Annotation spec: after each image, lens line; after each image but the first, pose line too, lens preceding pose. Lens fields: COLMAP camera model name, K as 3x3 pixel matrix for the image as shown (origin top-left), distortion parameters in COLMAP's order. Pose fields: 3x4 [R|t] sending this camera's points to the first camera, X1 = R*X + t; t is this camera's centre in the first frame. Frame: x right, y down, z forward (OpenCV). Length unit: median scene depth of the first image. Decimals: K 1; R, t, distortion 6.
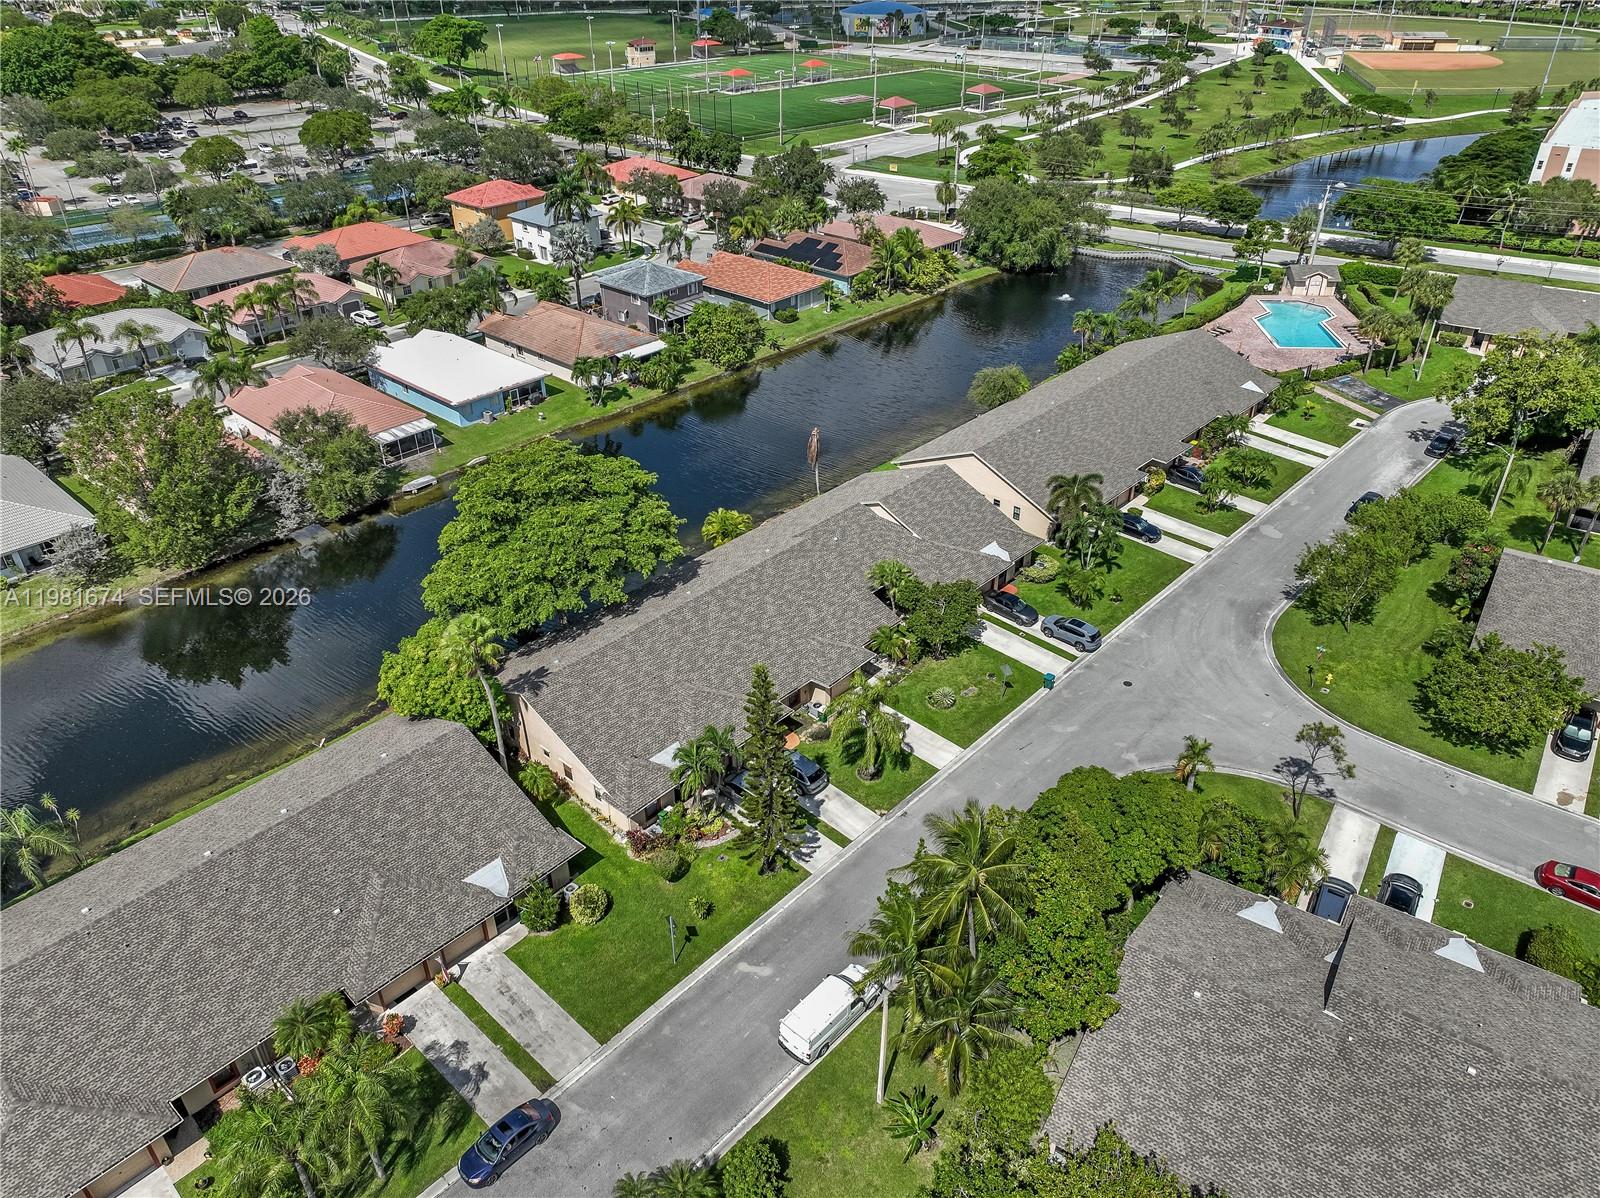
lens RADIAL K [[1137.8, 0, 809.2], [0, 1137.8, 594.5], [0, 0, 1]] dist [-0.004080, 0.018839]
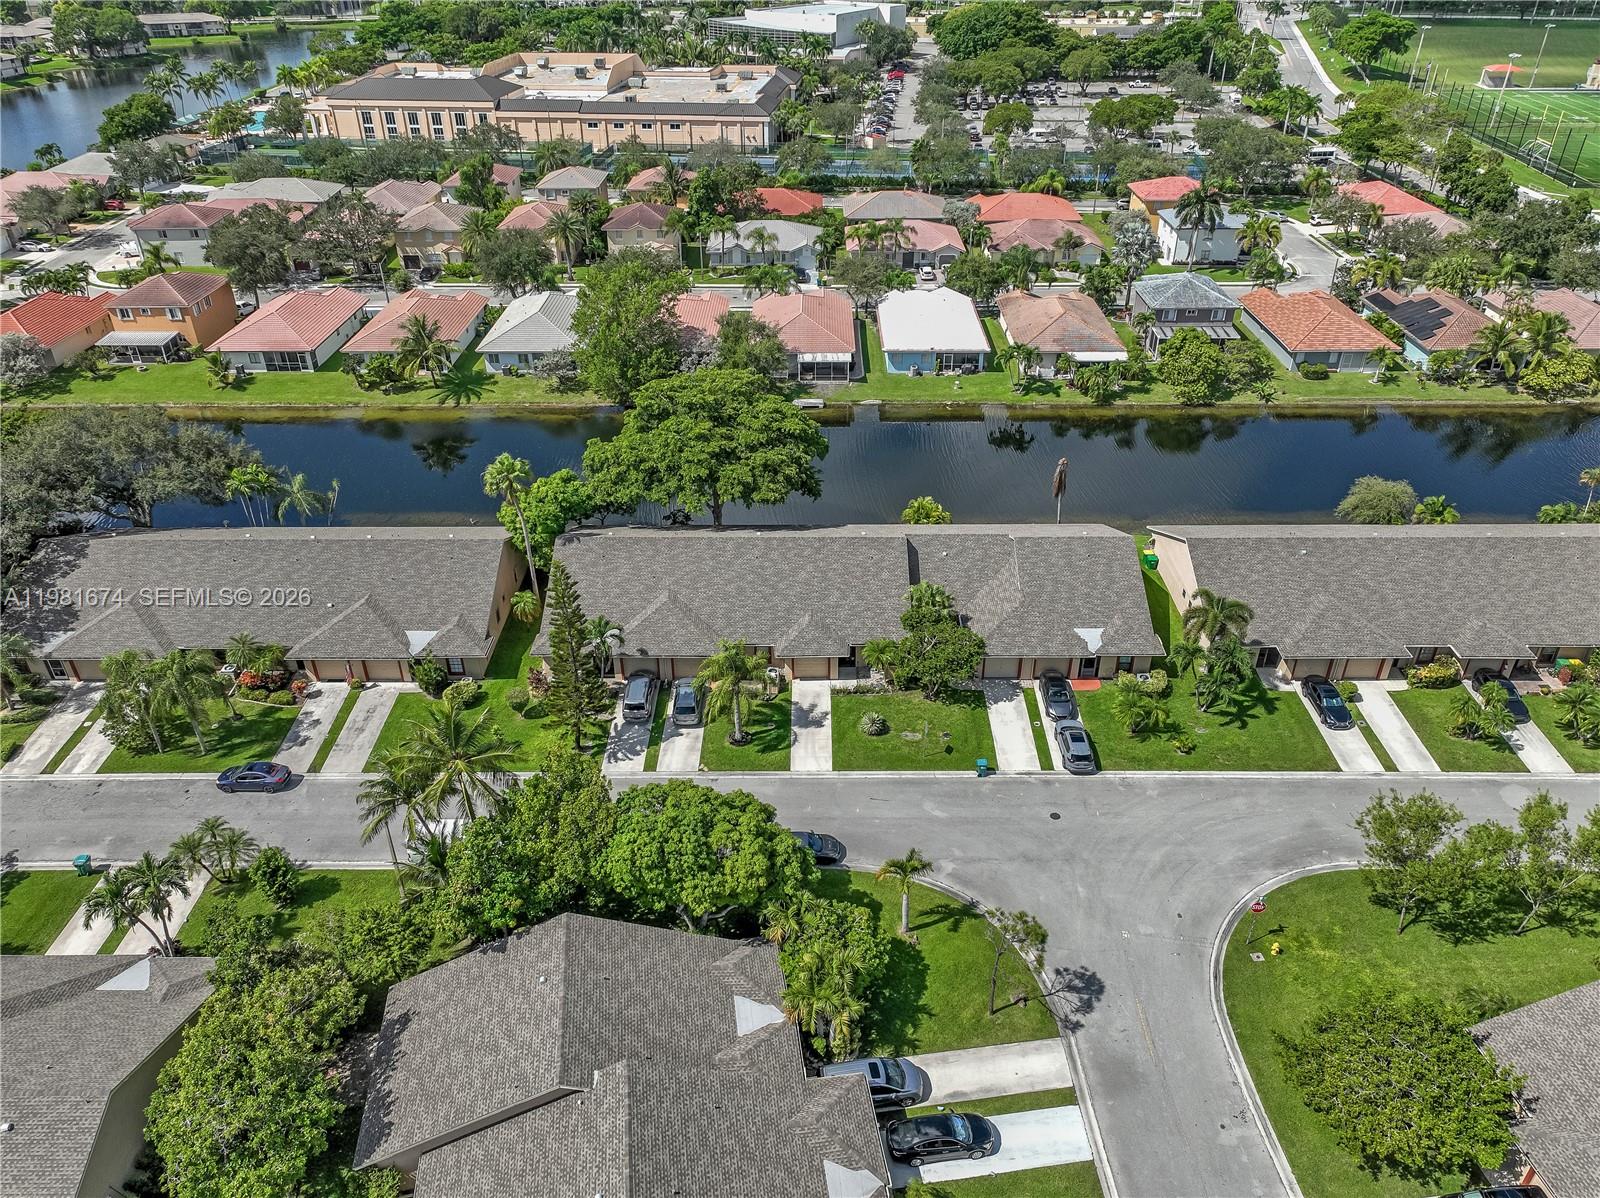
lens RADIAL K [[1137.8, 0, 807.2], [0, 1137.8, 600.7], [0, 0, 1]] dist [-0.004080, 0.018839]
pose [[0.671789, 0.394614, -0.626881, 0.446408], [-0.388044, 0.908350, 0.155953, -0.092427], [0.630969, 0.138490, 0.763347, 0.144768]]
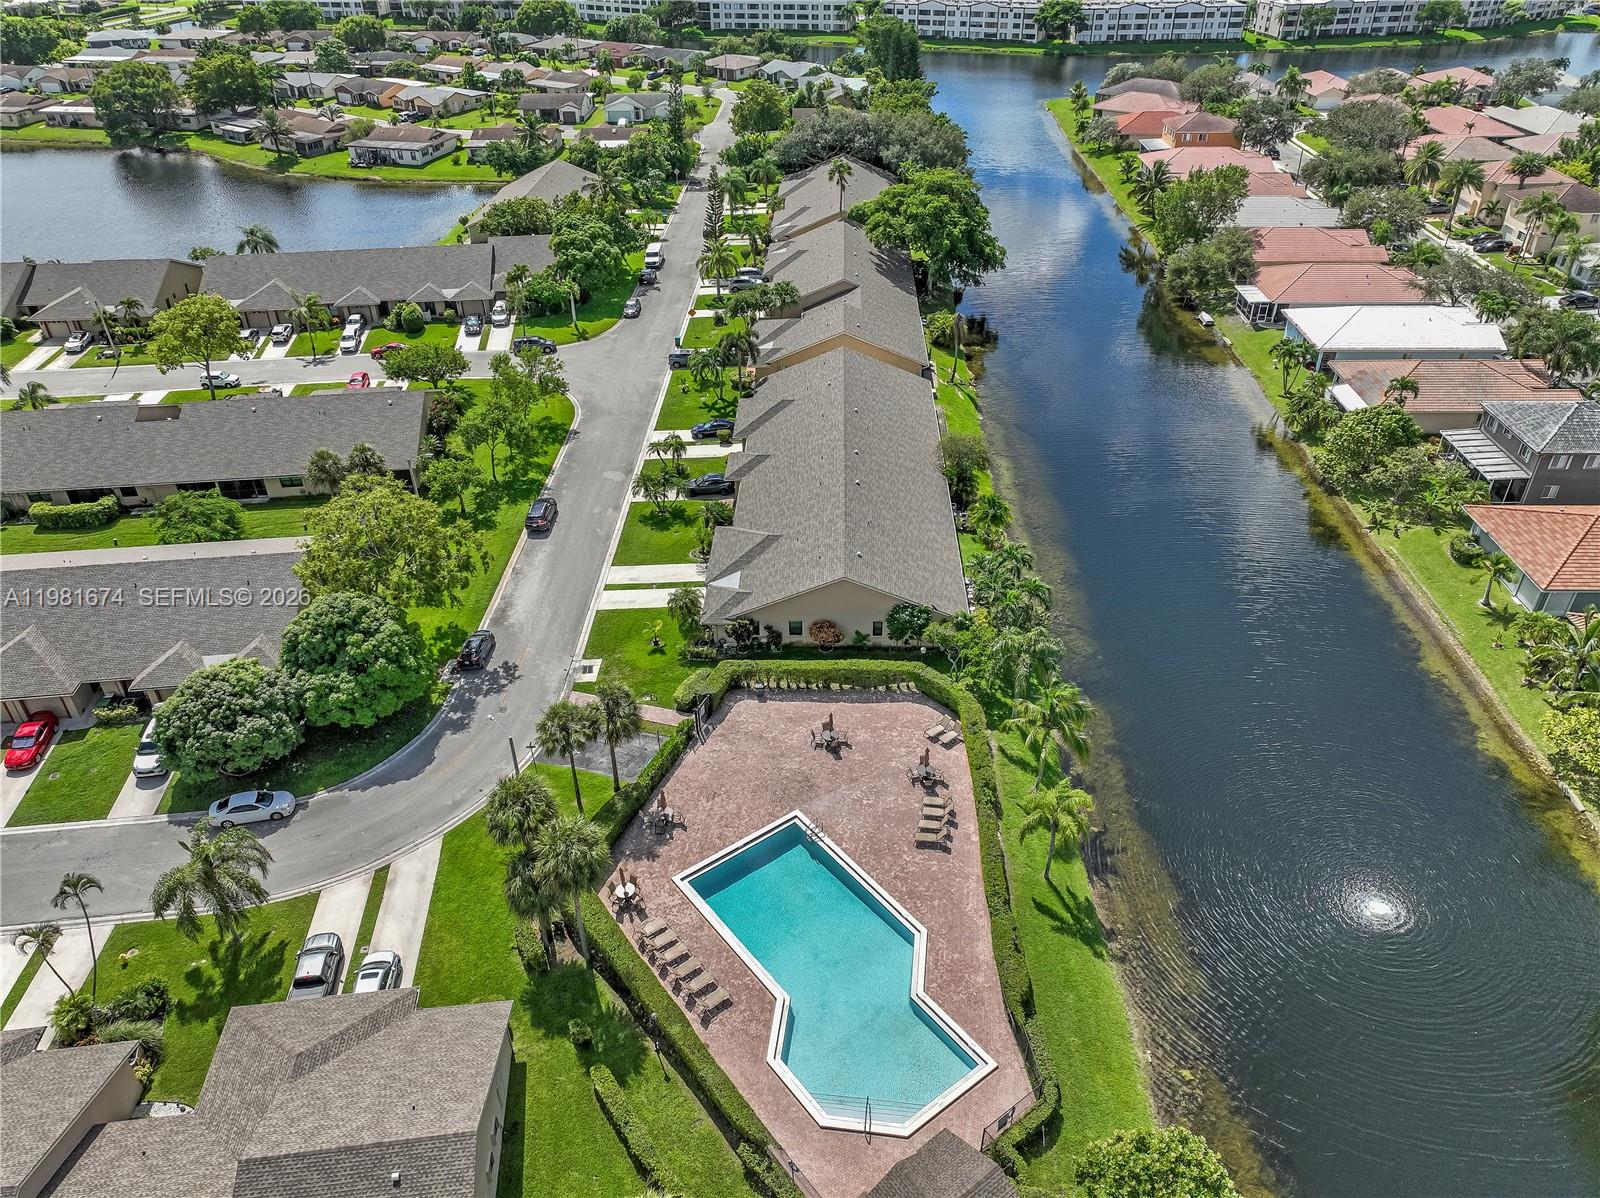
lens RADIAL K [[1137.8, 0, 805.6], [0, 1137.8, 601.0], [0, 0, 1]] dist [-0.004080, 0.018839]
pose [[-0.756557, 0.372281, -0.537614, 0.778092], [-0.330316, 0.491975, 0.805513, -0.798883], [0.564370, 0.786999, -0.249237, 1.283180]]
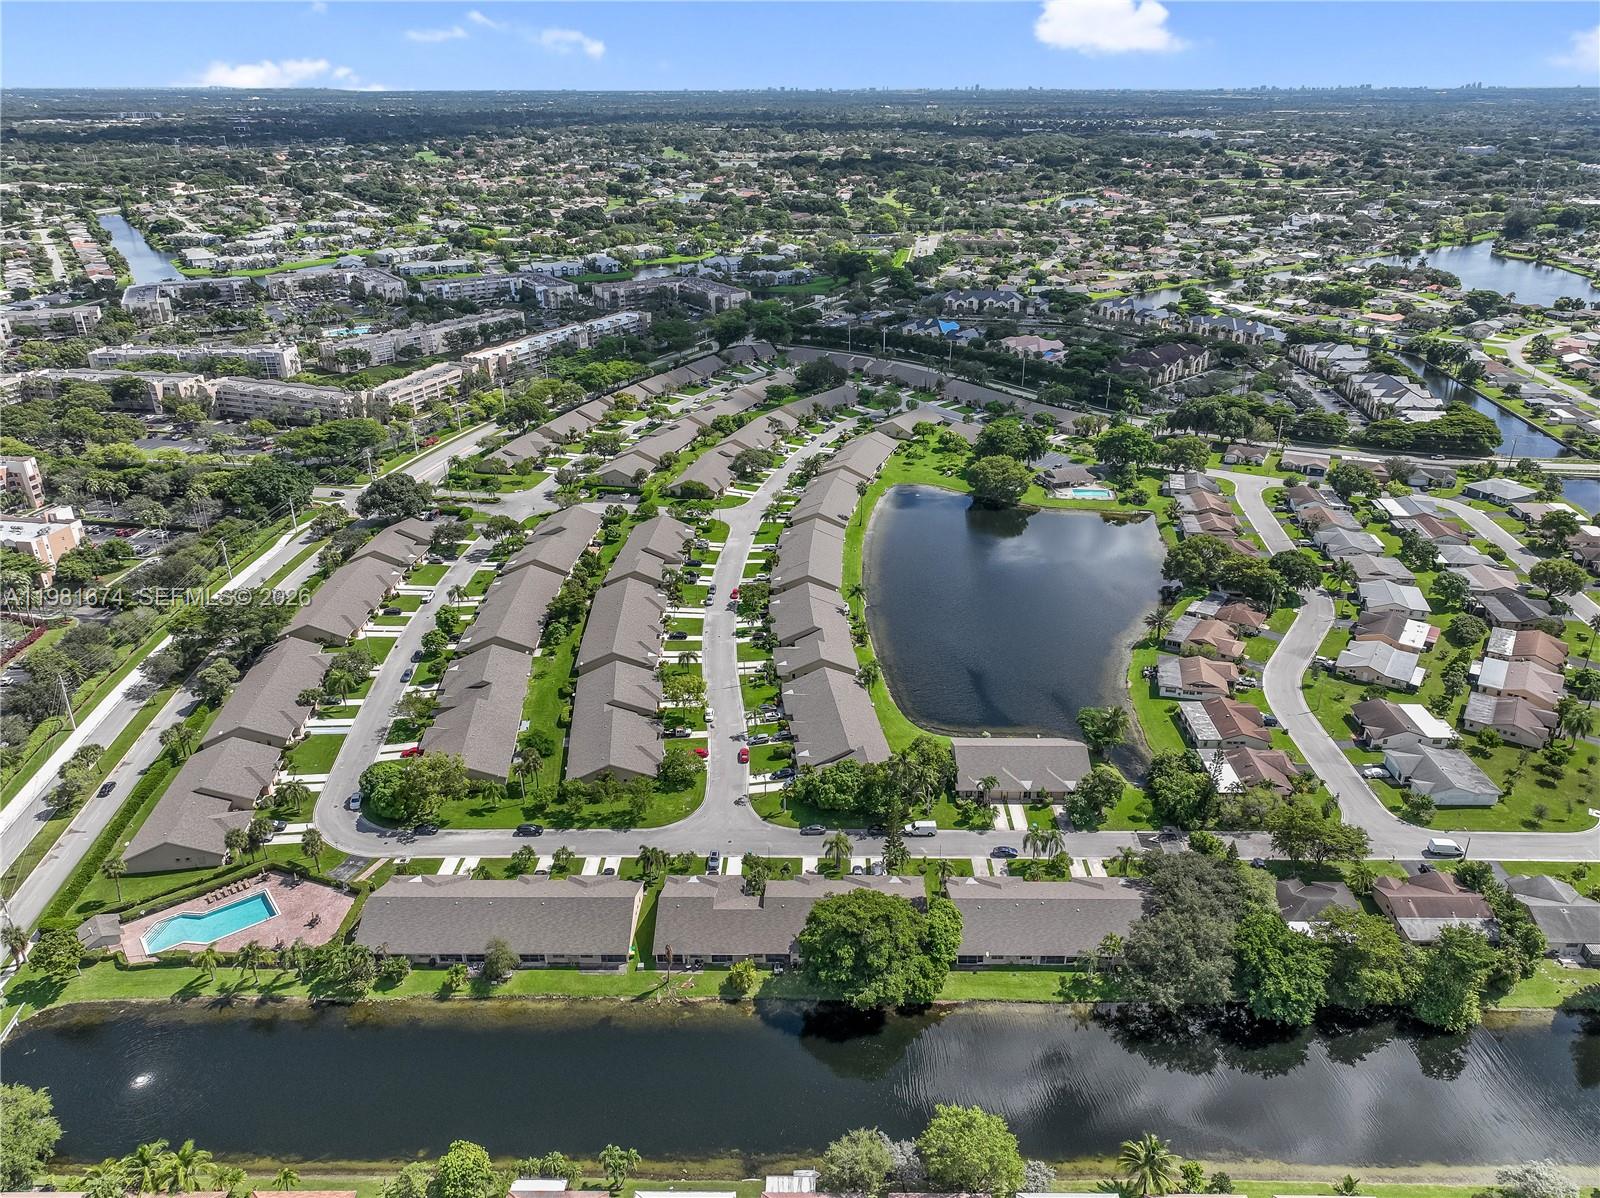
lens RADIAL K [[1137.8, 0, 812.0], [0, 1137.8, 592.1], [0, 0, 1]] dist [-0.004080, 0.018839]
pose [[-0.658862, -0.299907, 0.689896, -1.035615], [0.406220, 0.630045, 0.661837, -1.359335], [-0.633155, 0.716309, -0.293285, 0.875374]]
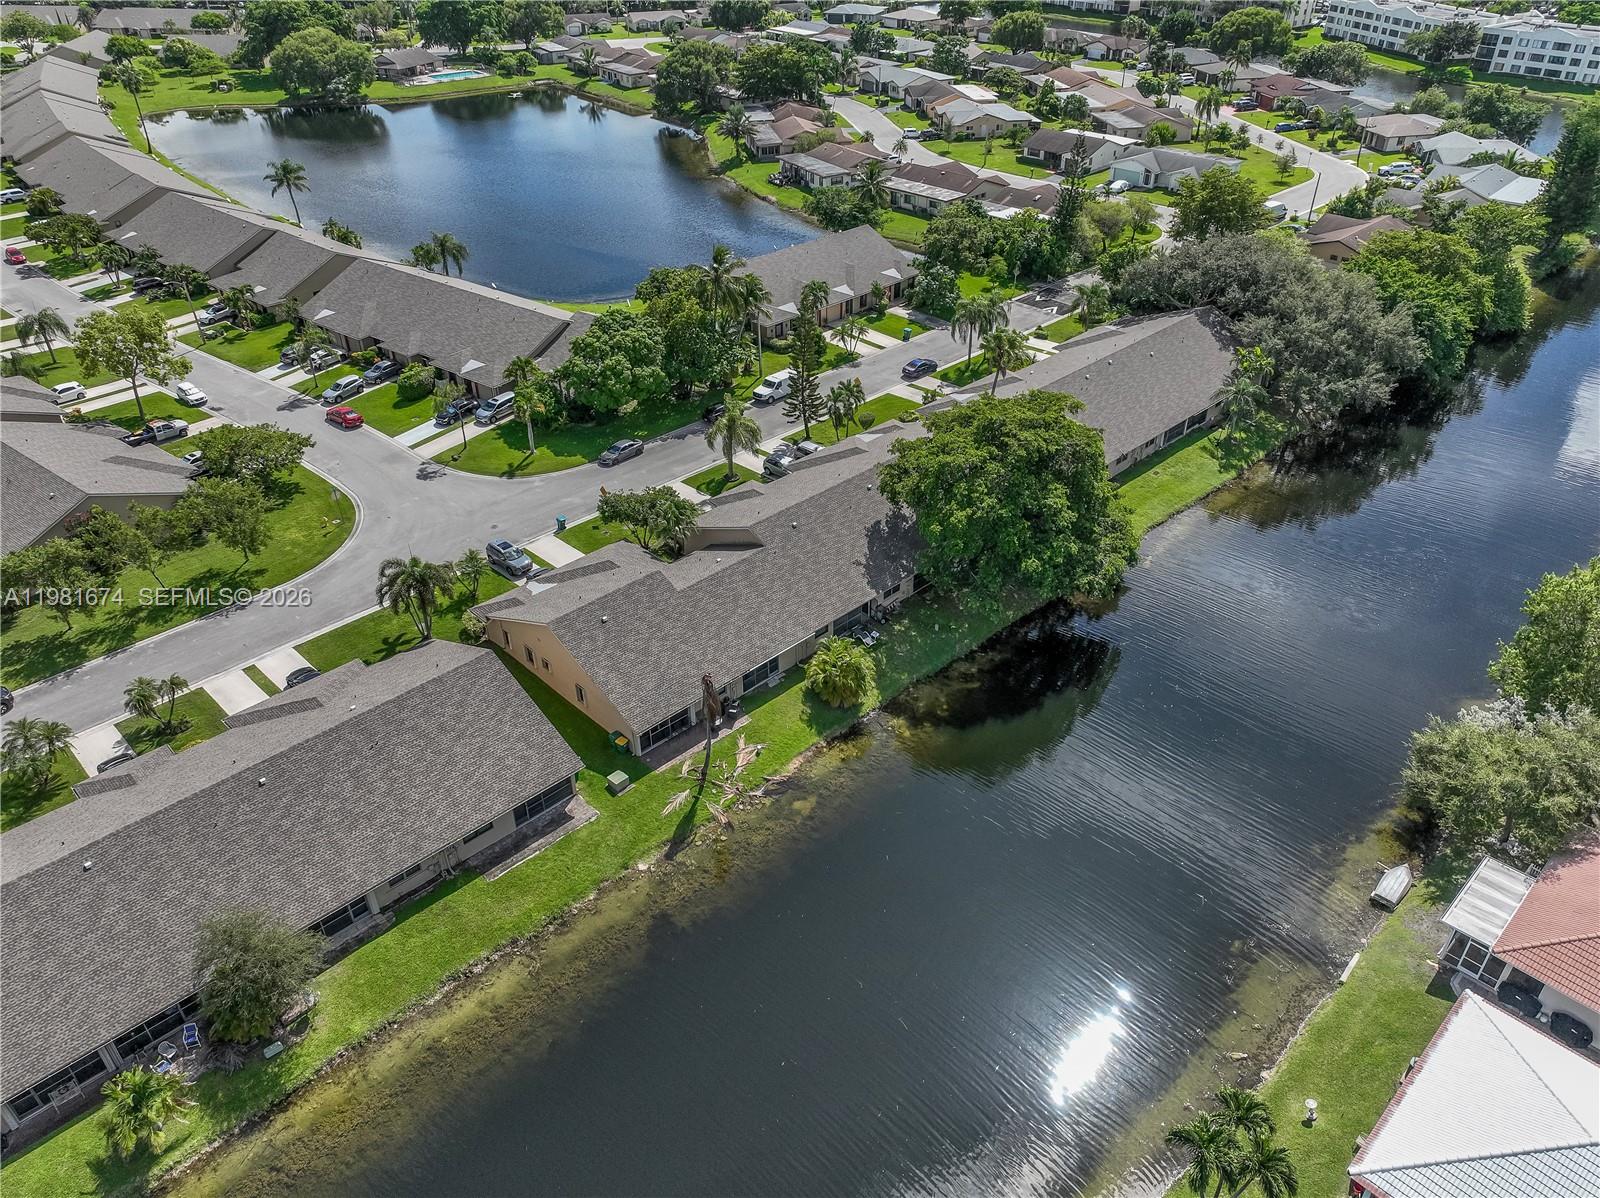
lens RADIAL K [[1137.8, 0, 803.1], [0, 1137.8, 605.8], [0, 0, 1]] dist [-0.004080, 0.018839]
pose [[-0.997852, -0.024597, 0.060710, -0.078444], [0.045220, 0.411876, 0.910117, -0.665071], [-0.047391, 0.910908, -0.409879, 1.092483]]
